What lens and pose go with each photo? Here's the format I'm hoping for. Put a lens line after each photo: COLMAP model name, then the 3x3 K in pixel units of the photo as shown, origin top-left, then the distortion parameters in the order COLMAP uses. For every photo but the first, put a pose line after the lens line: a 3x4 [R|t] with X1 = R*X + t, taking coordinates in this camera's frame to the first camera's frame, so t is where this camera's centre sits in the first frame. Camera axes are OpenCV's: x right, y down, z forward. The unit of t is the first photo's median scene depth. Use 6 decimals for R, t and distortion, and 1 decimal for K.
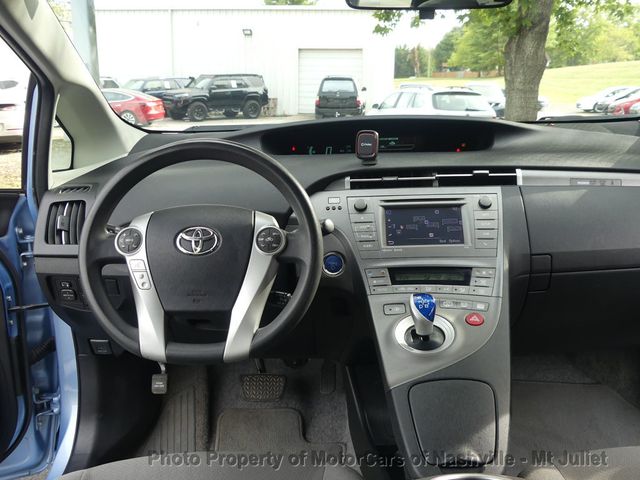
lens RADIAL K [[646.2, 0, 324.6], [0, 646.2, 257.7], [0, 0, 1]] dist [-0.009929, 0.000000]
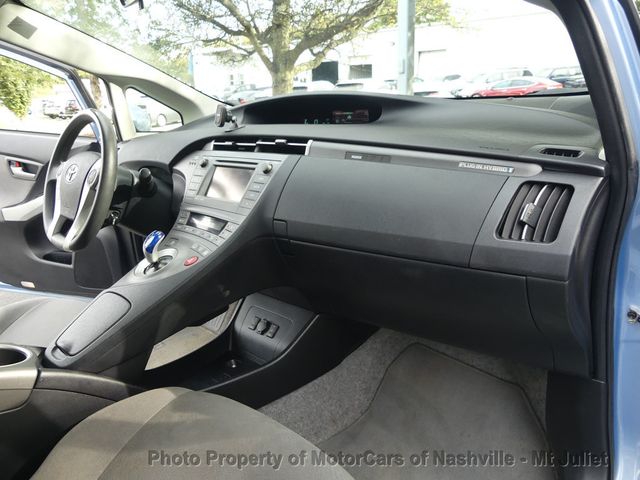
lens RADIAL K [[483.6, 0, 316.3], [0, 483.6, 239.8], [0, 0, 1]] dist [0.005469, 0.017771]
pose [[0.748864, 0.173256, -0.639676, 0.602555], [-0.131317, 0.984877, 0.113022, -0.047510], [0.649584, -0.000637, 0.760290, 0.284129]]
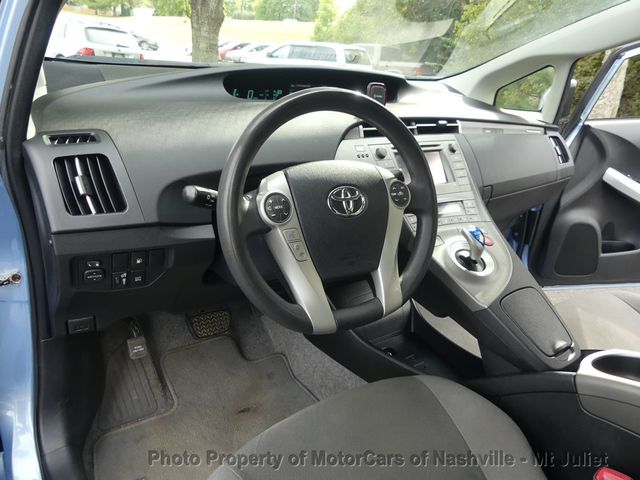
lens RADIAL K [[483.6, 0, 322.6], [0, 483.6, 240.0], [0, 0, 1]] dist [0.005469, 0.017771]
pose [[0.787537, -0.136602, 0.600938, -0.385199], [0.045743, 0.985391, 0.164046, -0.051404], [-0.614568, -0.101703, 0.782281, 0.267307]]
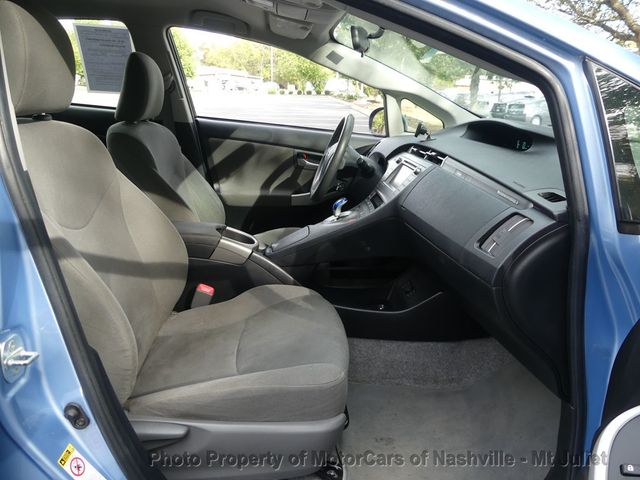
lens RADIAL K [[483.6, 0, 325.9], [0, 483.6, 240.6], [0, 0, 1]] dist [0.005469, 0.017771]
pose [[0.111752, 0.314660, -0.942603, 0.950530], [-0.290979, 0.917331, 0.271726, -0.127427], [0.950180, 0.243912, 0.194073, 0.415253]]
